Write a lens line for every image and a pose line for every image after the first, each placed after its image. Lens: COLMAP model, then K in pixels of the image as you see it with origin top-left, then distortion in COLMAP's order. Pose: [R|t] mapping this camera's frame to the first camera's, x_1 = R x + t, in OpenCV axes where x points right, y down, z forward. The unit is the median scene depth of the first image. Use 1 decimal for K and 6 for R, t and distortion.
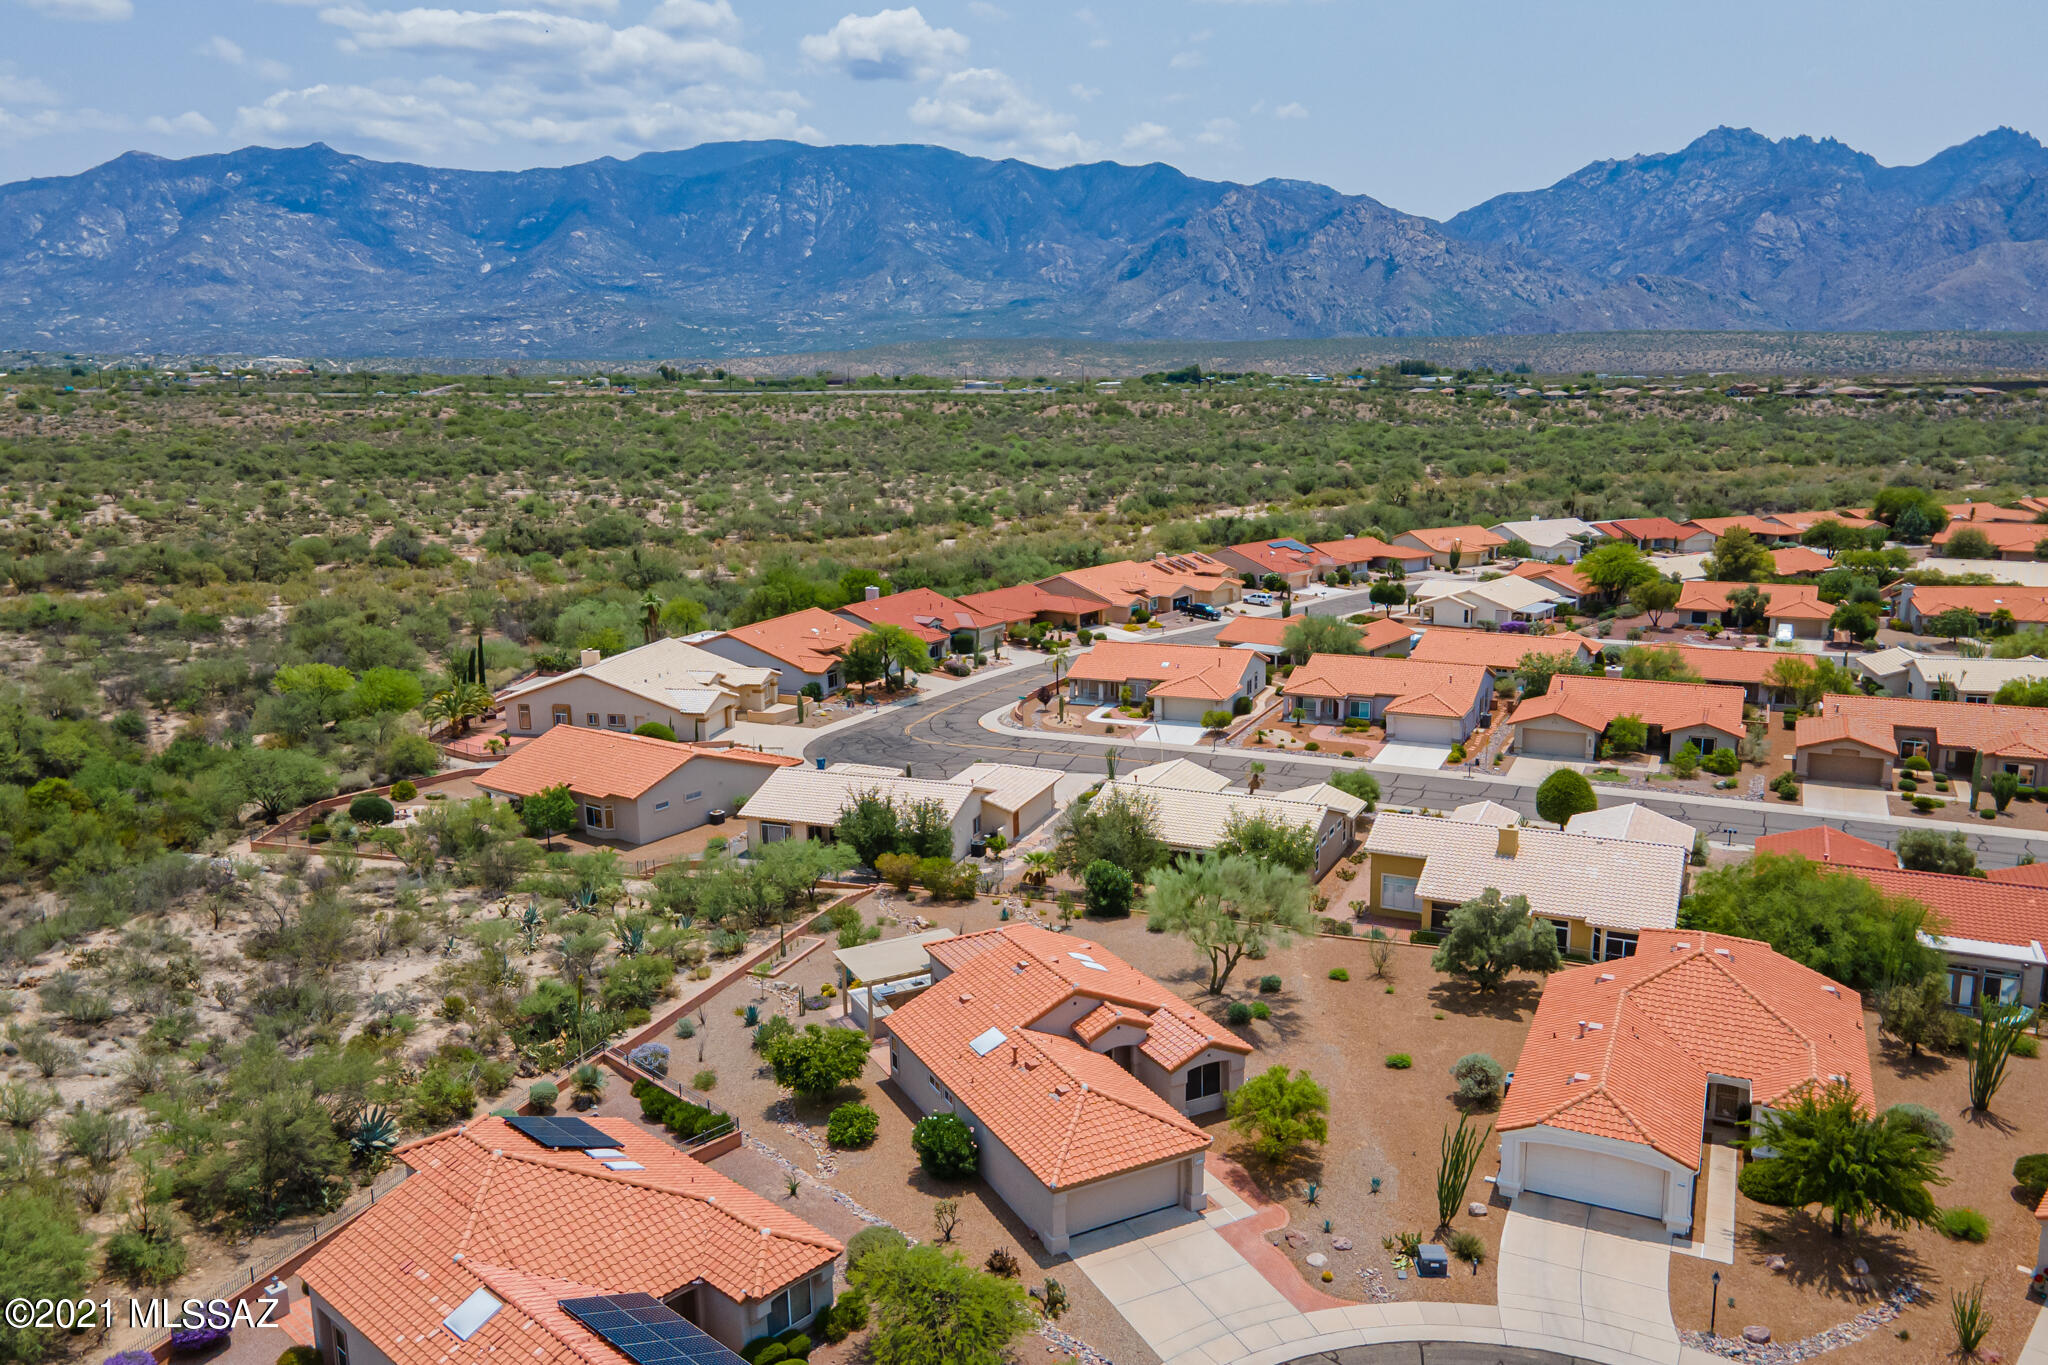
lens RADIAL K [[1530.9, 0, 1027.8], [0, 1530.9, 697.0], [0, 0, 1]] dist [0.020789, 0.034973]
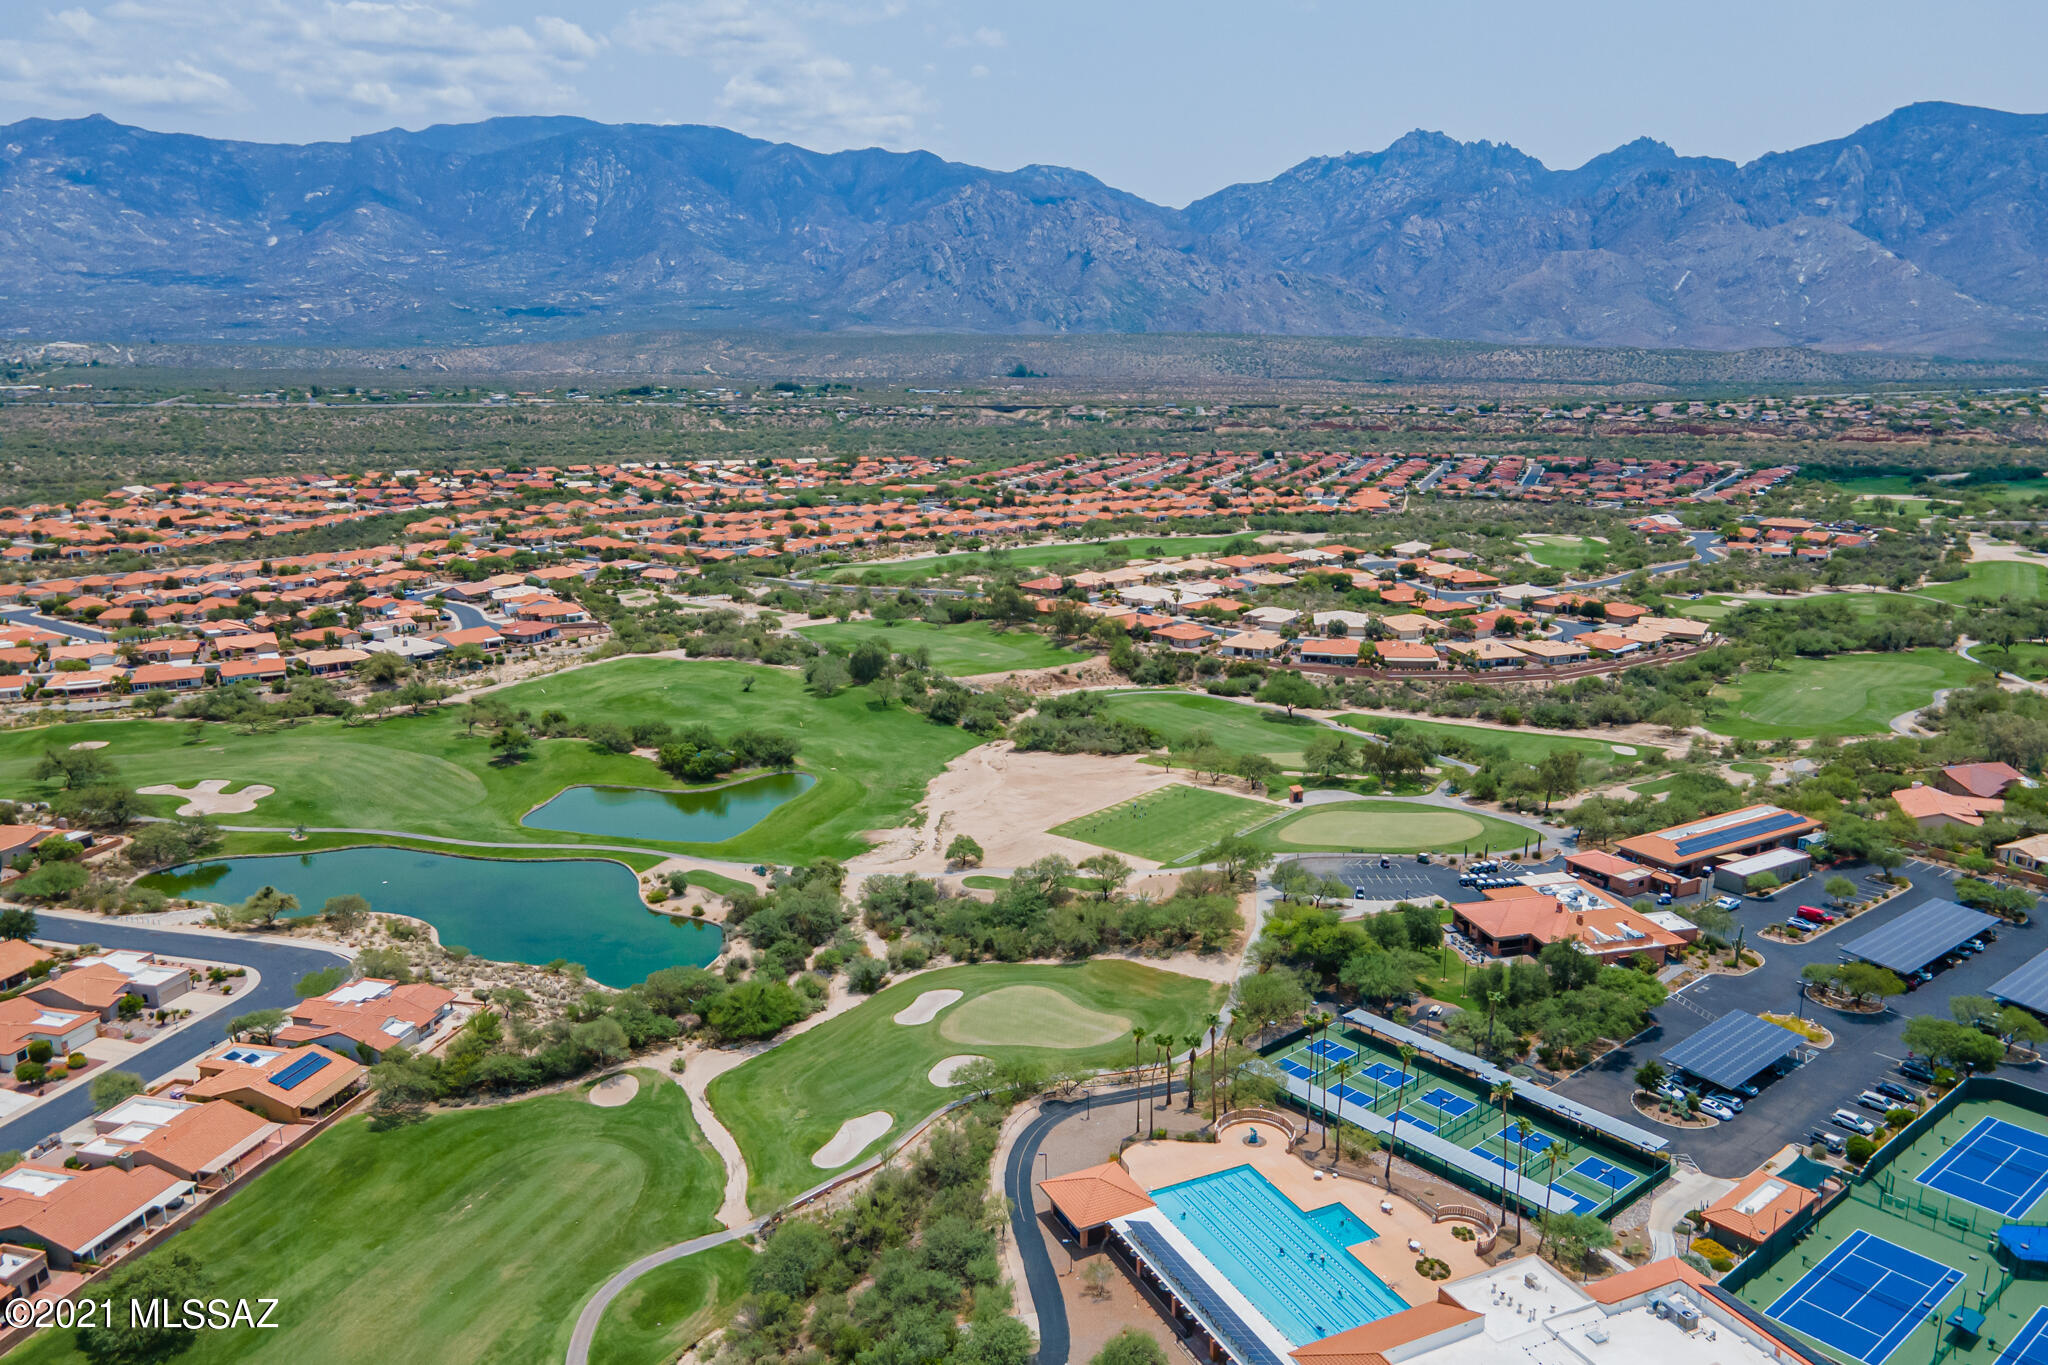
lens RADIAL K [[1530.9, 0, 1025.7], [0, 1530.9, 720.2], [0, 0, 1]] dist [0.020789, 0.034973]
pose [[0.995137, -0.019670, 0.096513, 0.056205], [0.016076, 0.999153, 0.037876, 0.017021], [-0.097177, -0.036140, 0.994611, -0.122879]]
